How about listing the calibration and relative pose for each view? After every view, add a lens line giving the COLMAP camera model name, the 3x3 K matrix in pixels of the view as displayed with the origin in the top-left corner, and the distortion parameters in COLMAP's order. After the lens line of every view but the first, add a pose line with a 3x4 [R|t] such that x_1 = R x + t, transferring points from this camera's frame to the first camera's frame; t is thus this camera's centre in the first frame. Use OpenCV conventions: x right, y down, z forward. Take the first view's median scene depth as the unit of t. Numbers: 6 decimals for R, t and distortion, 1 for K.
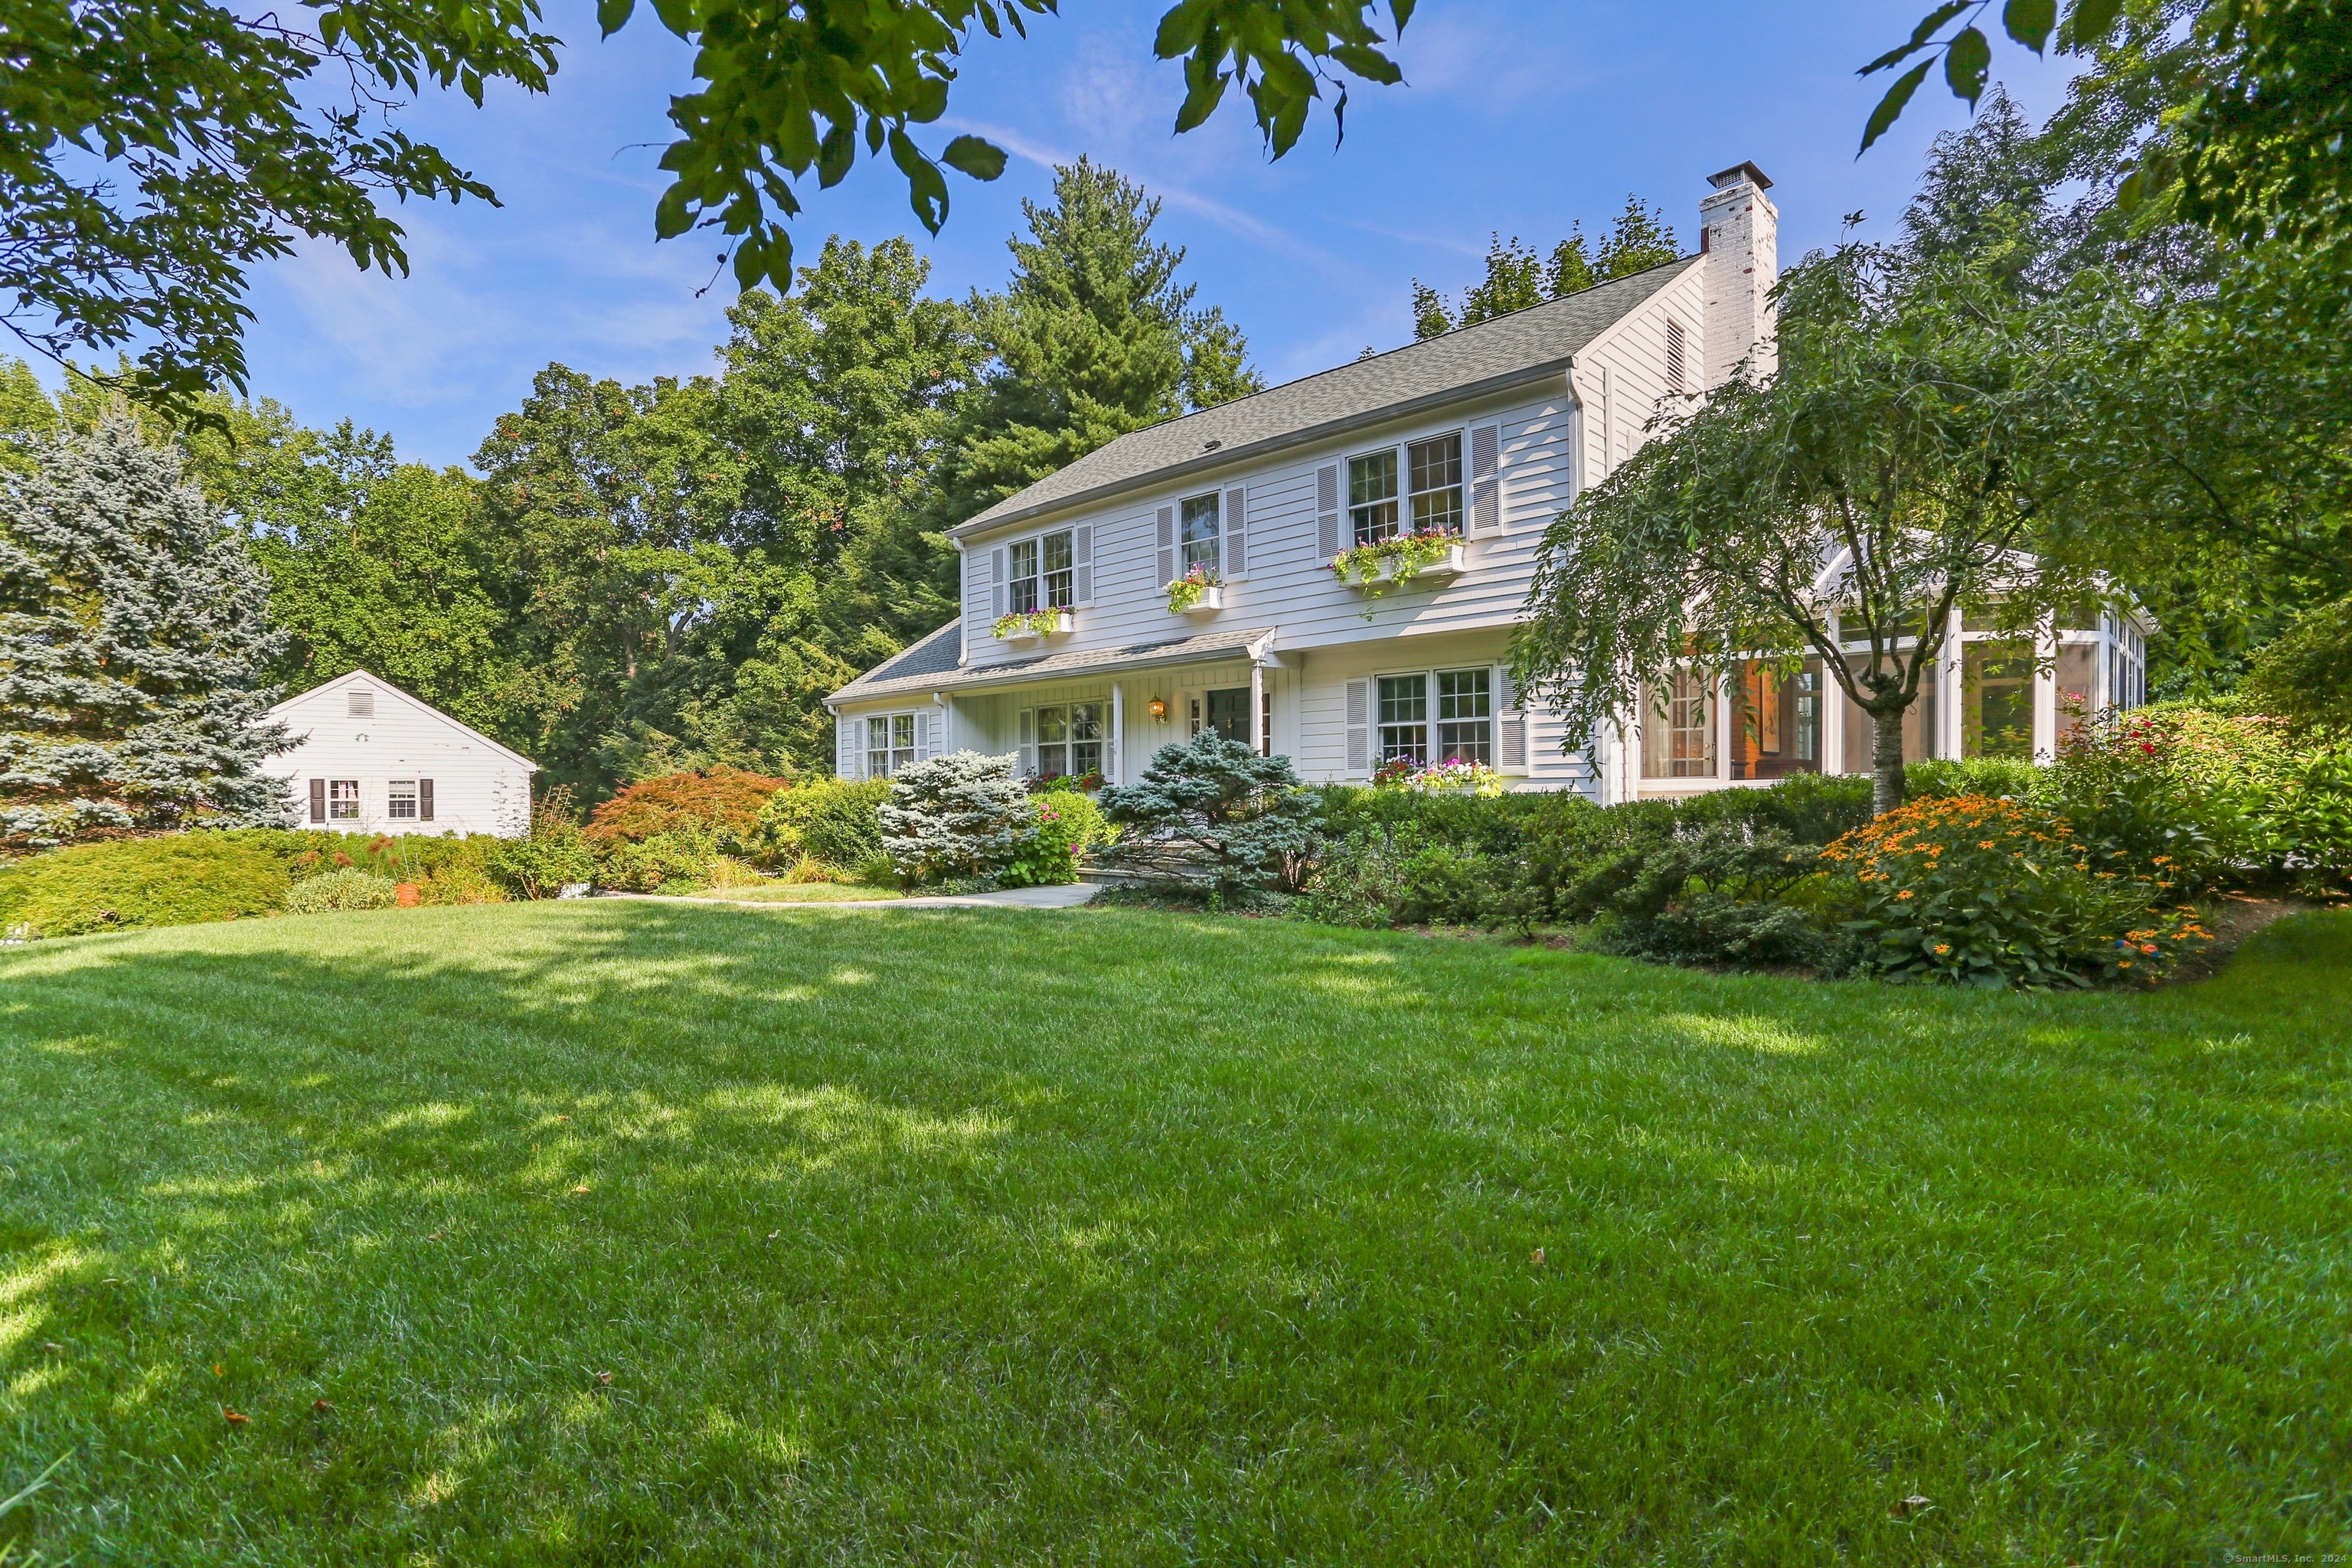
lens RADIAL K [[1137.7, 0, 1176.0], [0, 1137.7, 784.0], [0, 0, 1]] dist [-0.066288, 0.040230]
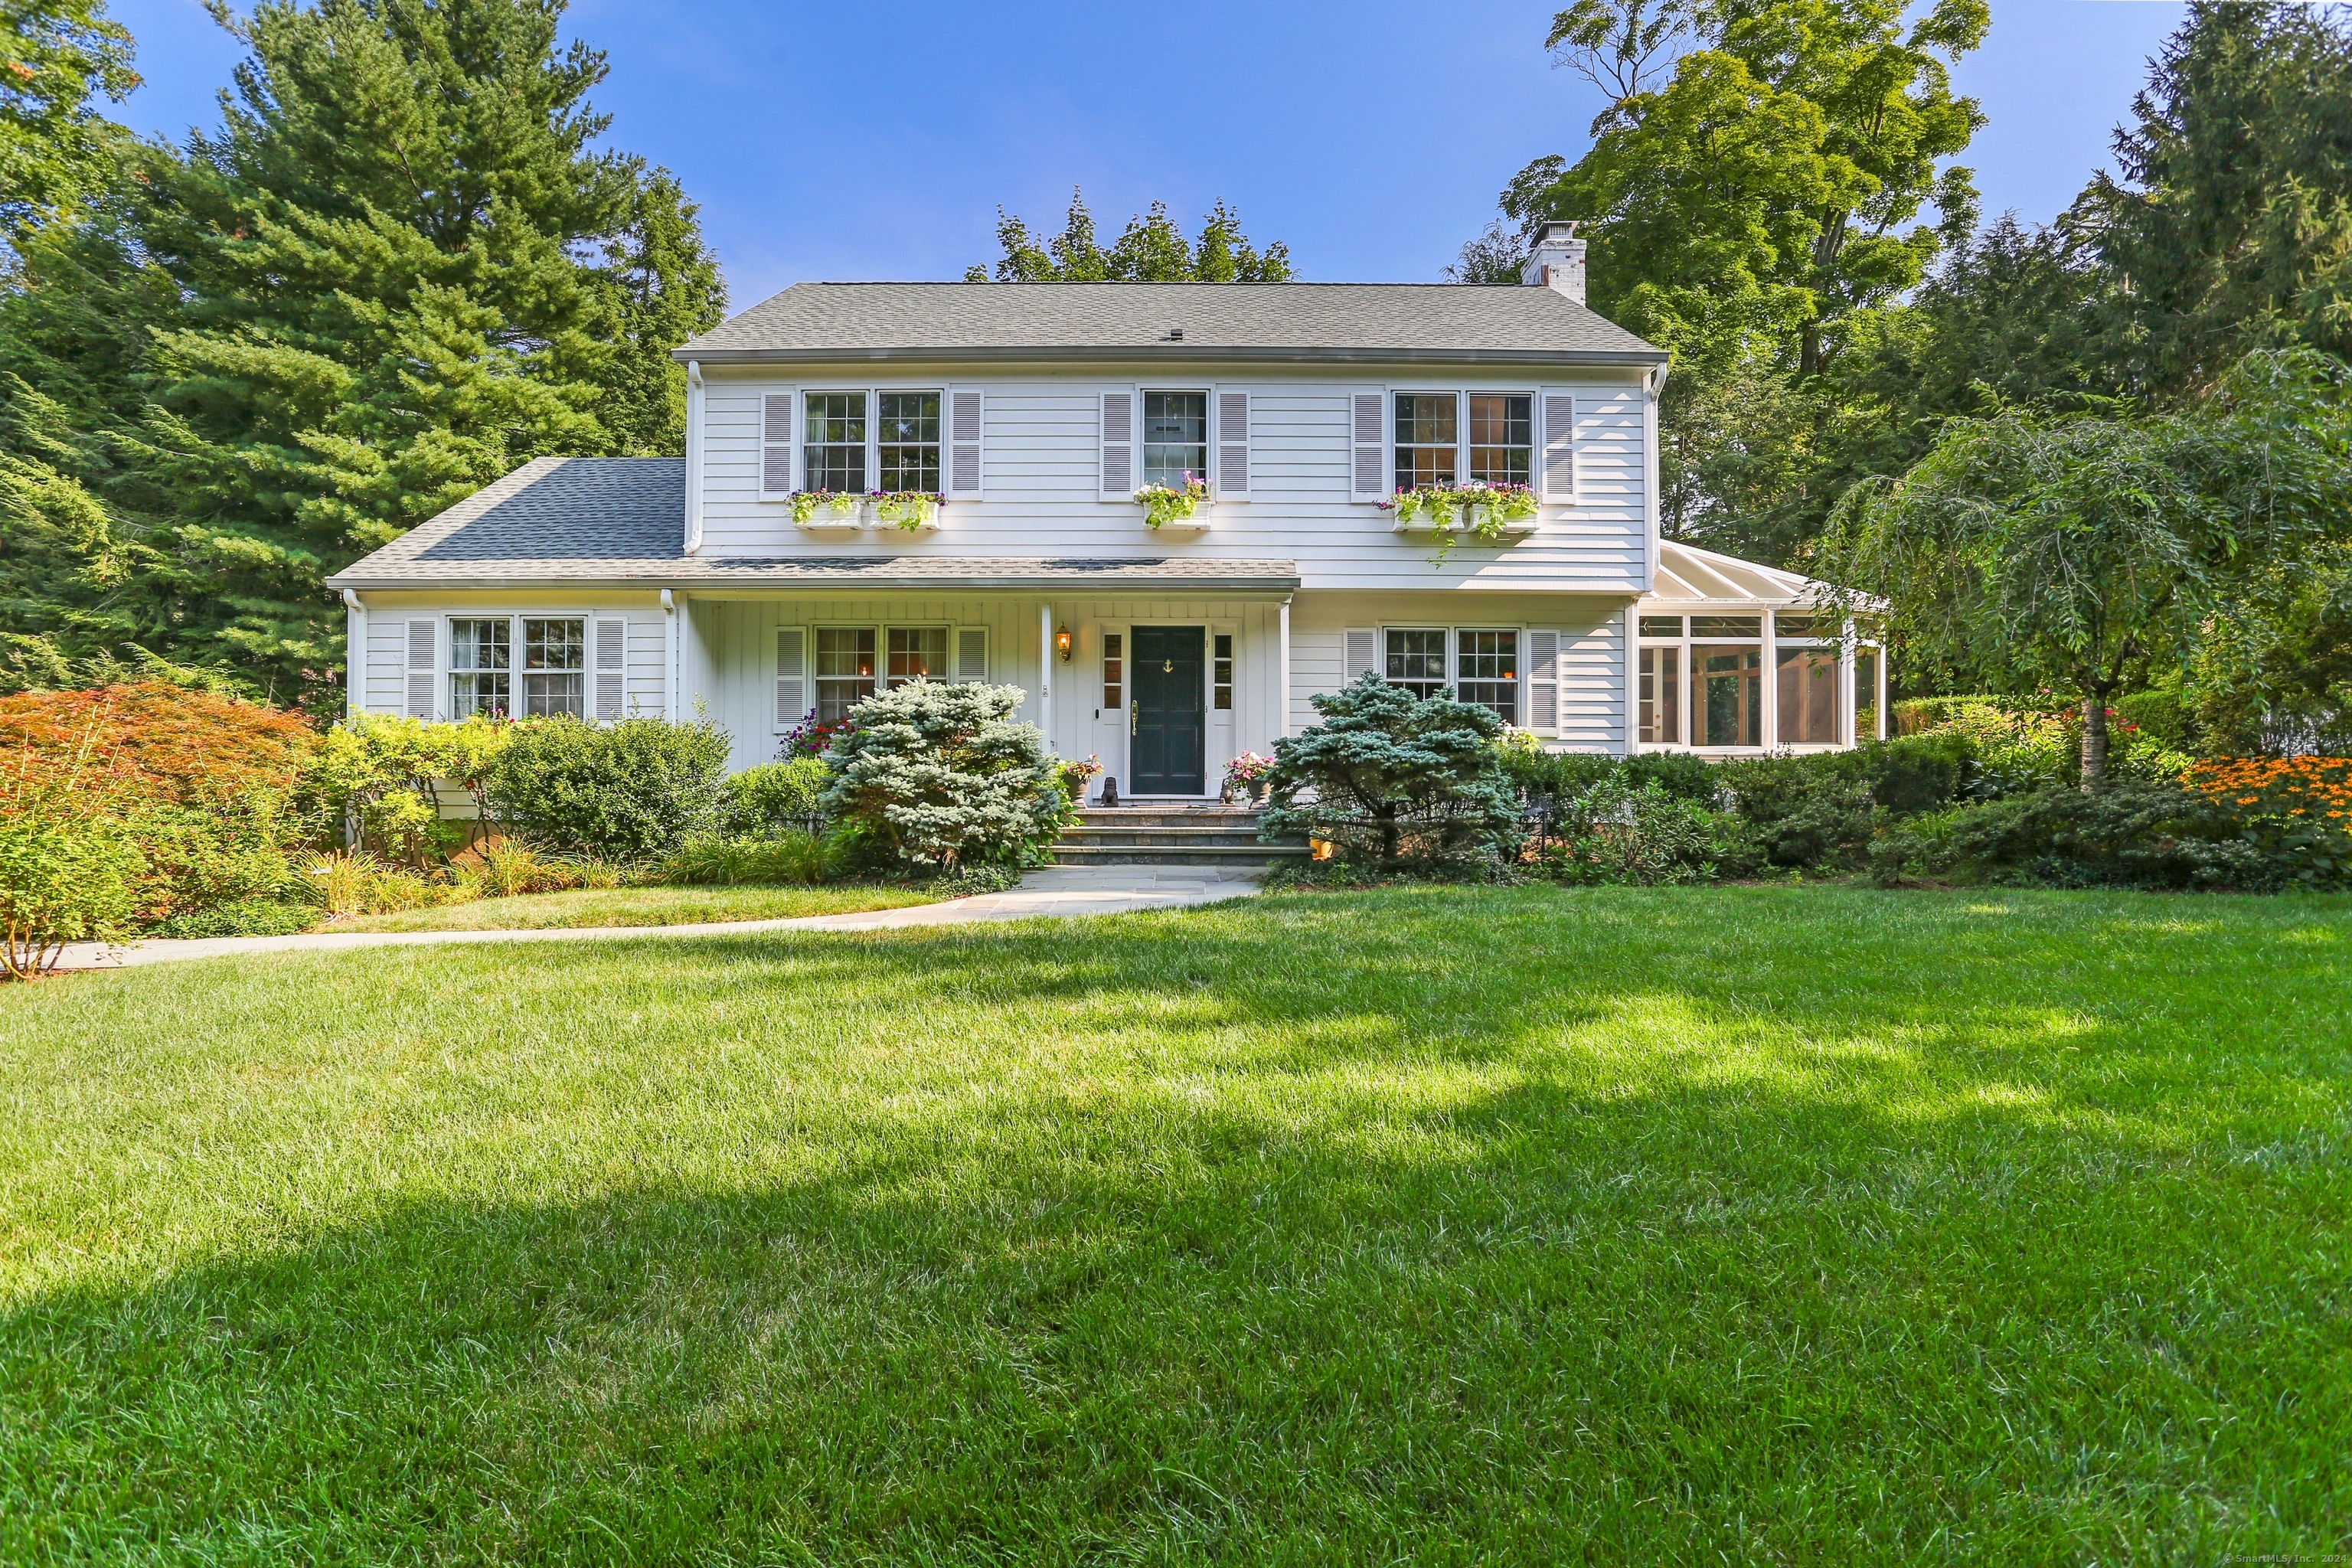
lens RADIAL K [[1137.7, 0, 1176.0], [0, 1137.7, 784.0], [0, 0, 1]] dist [-0.066288, 0.040230]
pose [[0.721902, 0.002605, 0.691990, -0.609572], [-0.015930, 0.999790, 0.012854, 0.025555], [-0.691811, -0.020302, 0.721793, 0.442271]]
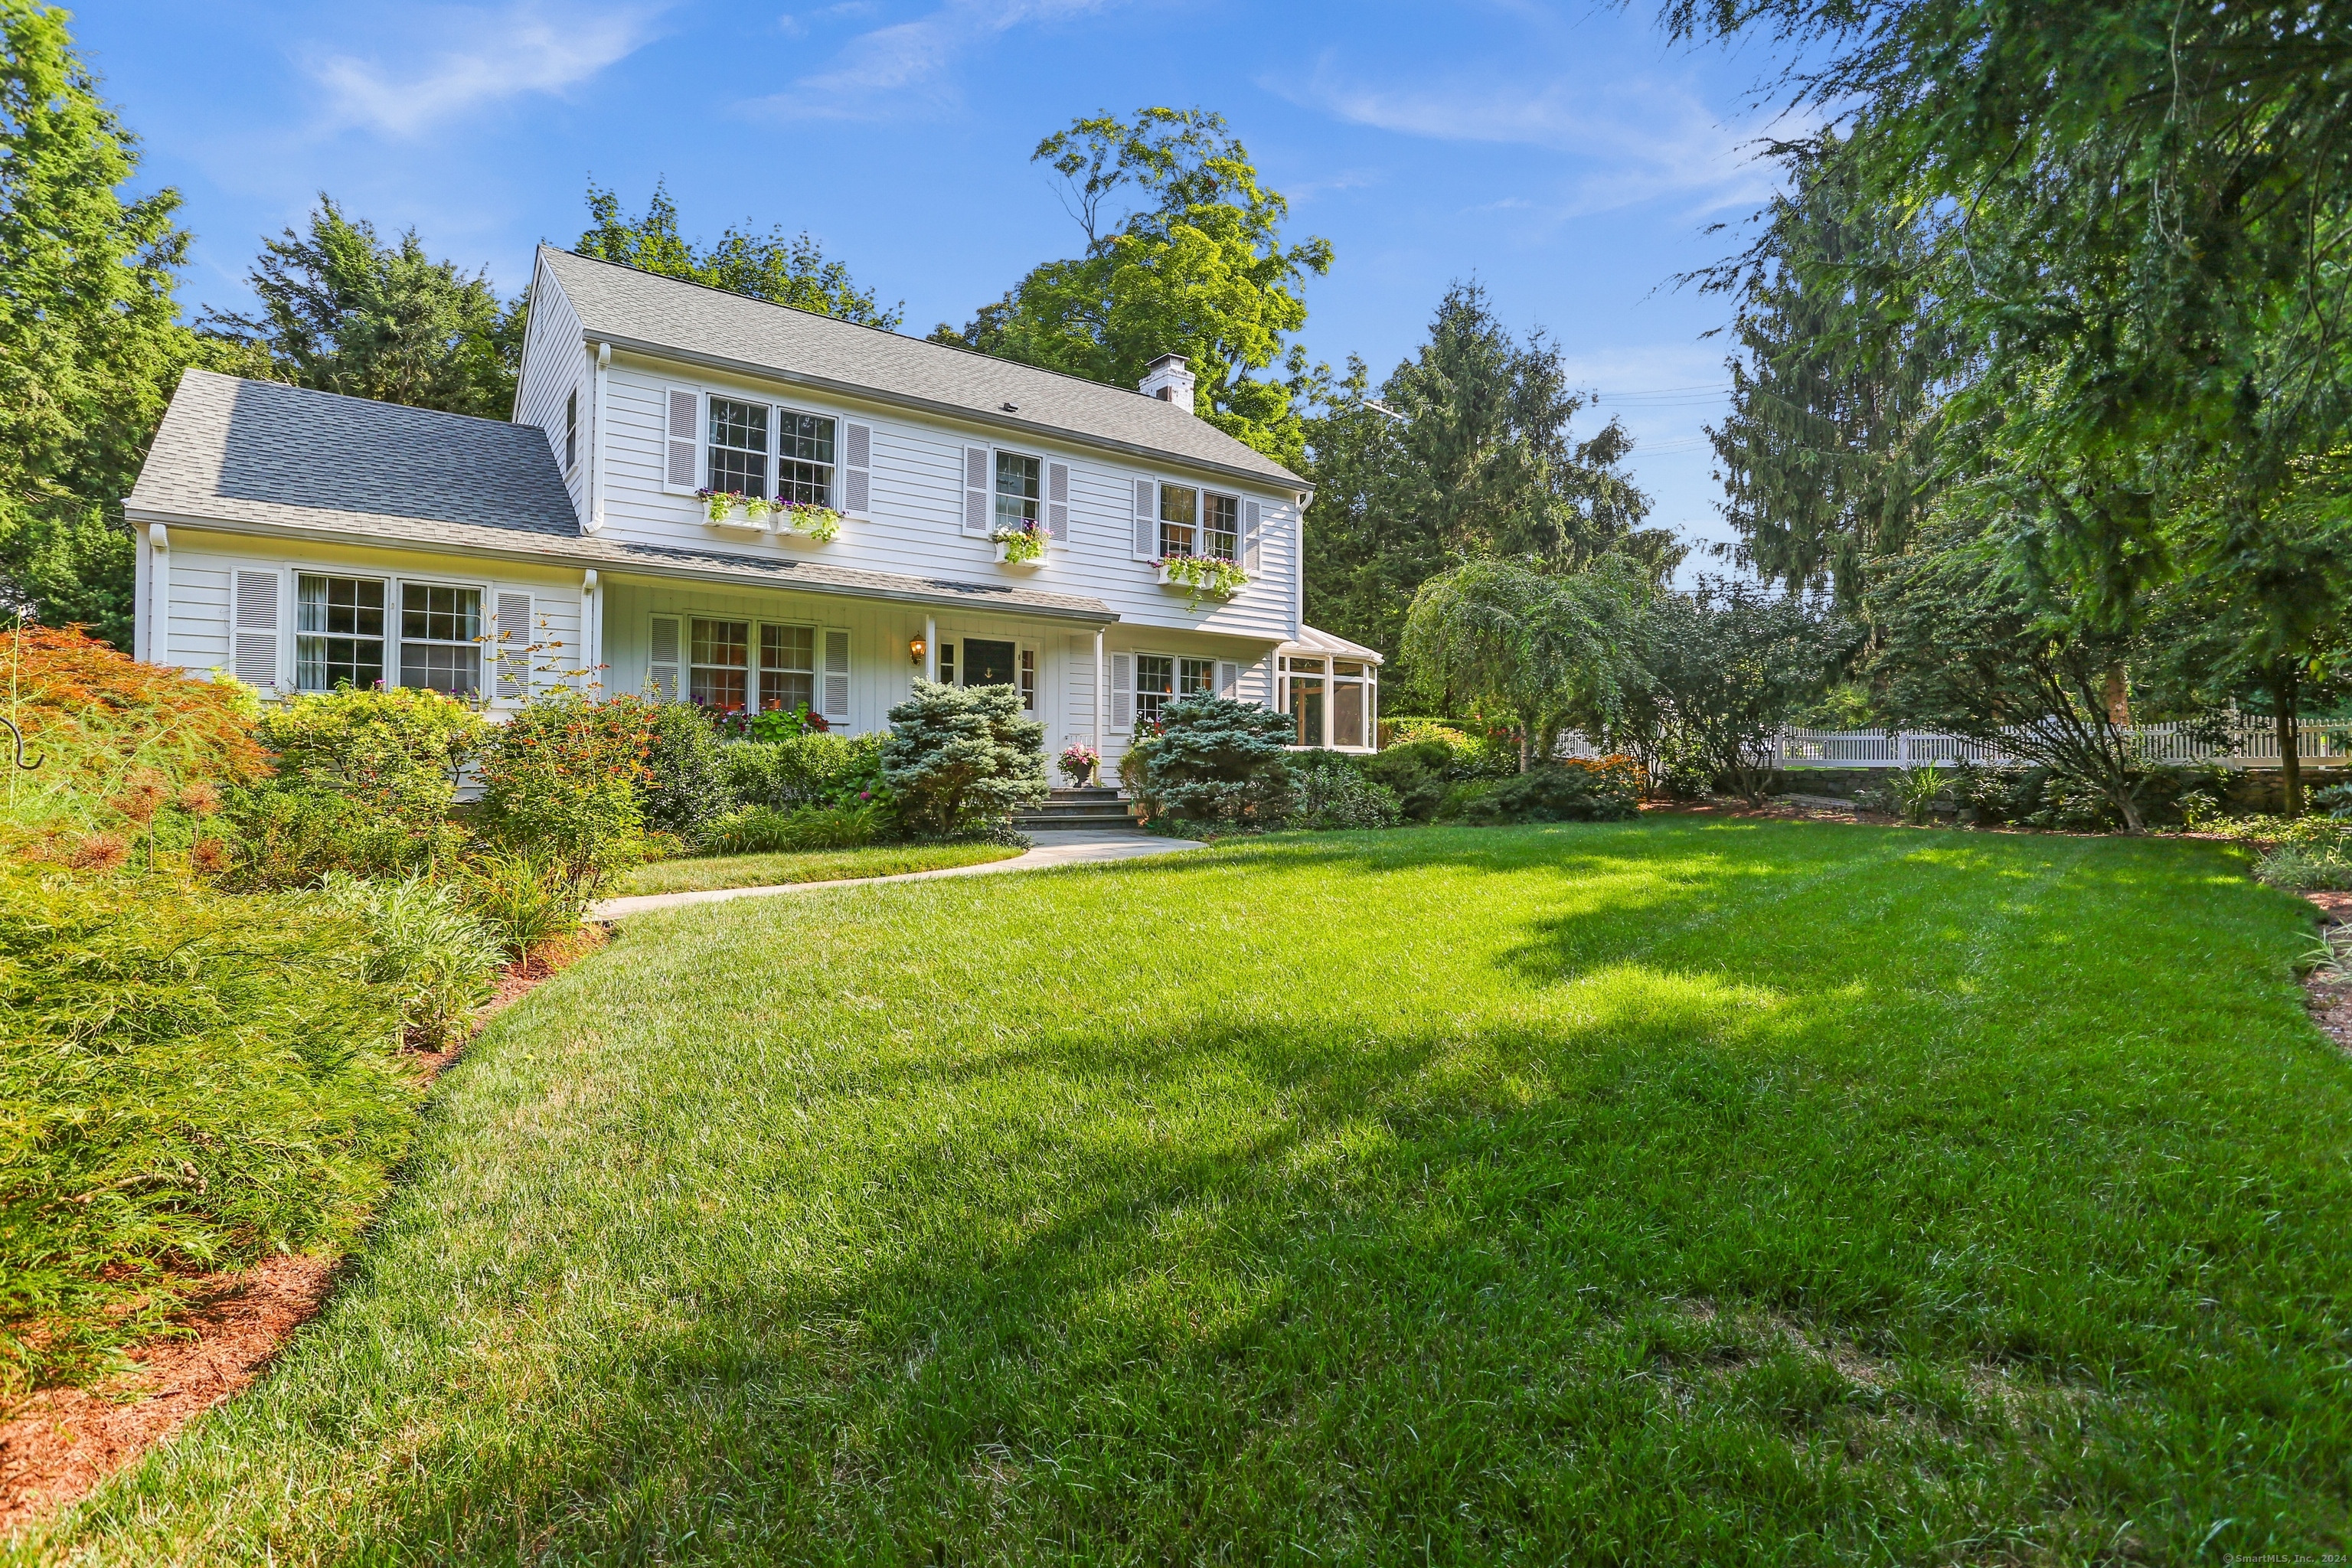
lens RADIAL K [[1137.7, 0, 1176.0], [0, 1137.7, 784.0], [0, 0, 1]] dist [-0.066288, 0.040230]
pose [[0.151007, 0.004864, 0.988521, -1.085456], [-0.013378, 0.999906, -0.002877, 0.054304], [-0.988442, -0.012790, 0.151058, 0.774477]]
